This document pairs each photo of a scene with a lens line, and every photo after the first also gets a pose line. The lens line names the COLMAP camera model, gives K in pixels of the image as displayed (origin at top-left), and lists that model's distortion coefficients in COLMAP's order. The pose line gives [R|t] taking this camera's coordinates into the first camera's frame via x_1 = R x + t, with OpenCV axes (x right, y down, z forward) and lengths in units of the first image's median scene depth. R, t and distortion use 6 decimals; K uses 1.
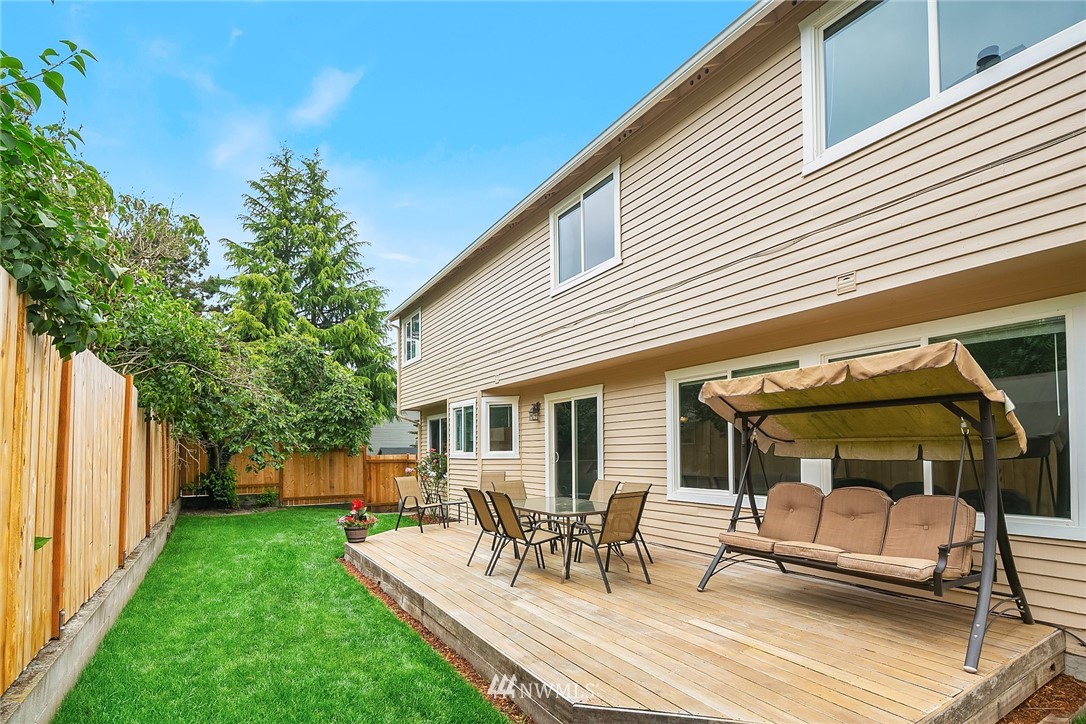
lens RADIAL K [[528.9, 0, 548.3], [0, 528.9, 319.6], [0, 0, 1]] dist [-0.000895, -0.000305]
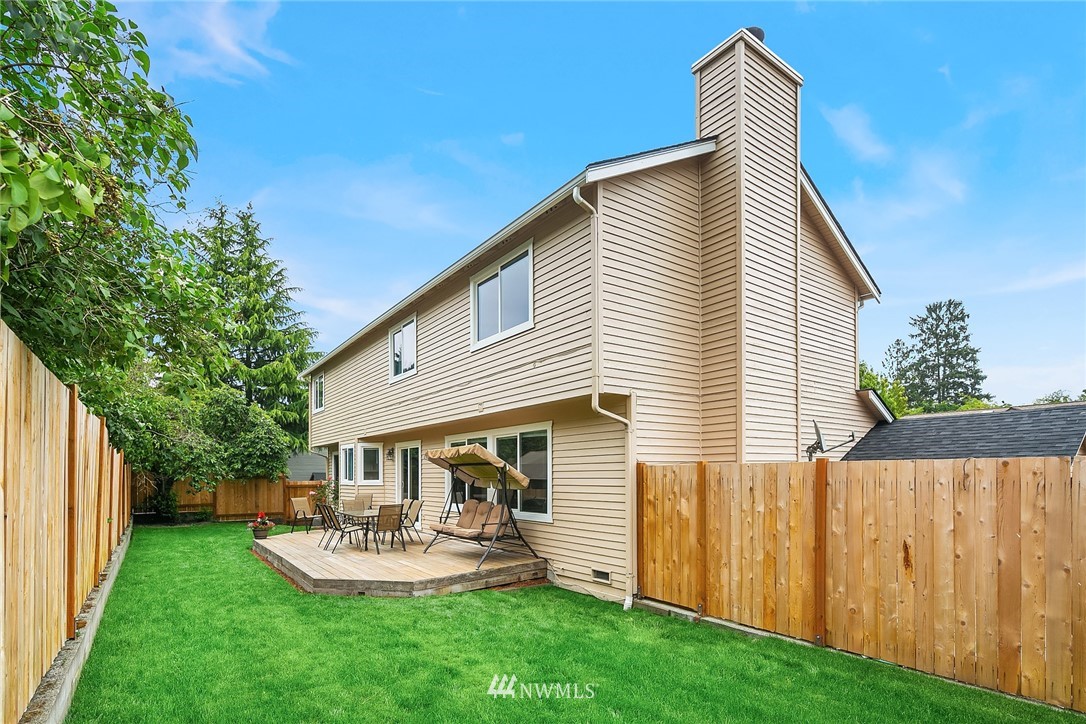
lens RADIAL K [[534.4, 0, 543.0], [0, 534.4, 362.0], [0, 0, 1]] dist [-0.004711, -0.000802]
pose [[0.997017, 0.017190, 0.075247, 0.194809], [-0.020046, 0.999101, 0.037359, -0.101436], [-0.074537, -0.038756, 0.996465, -0.350563]]
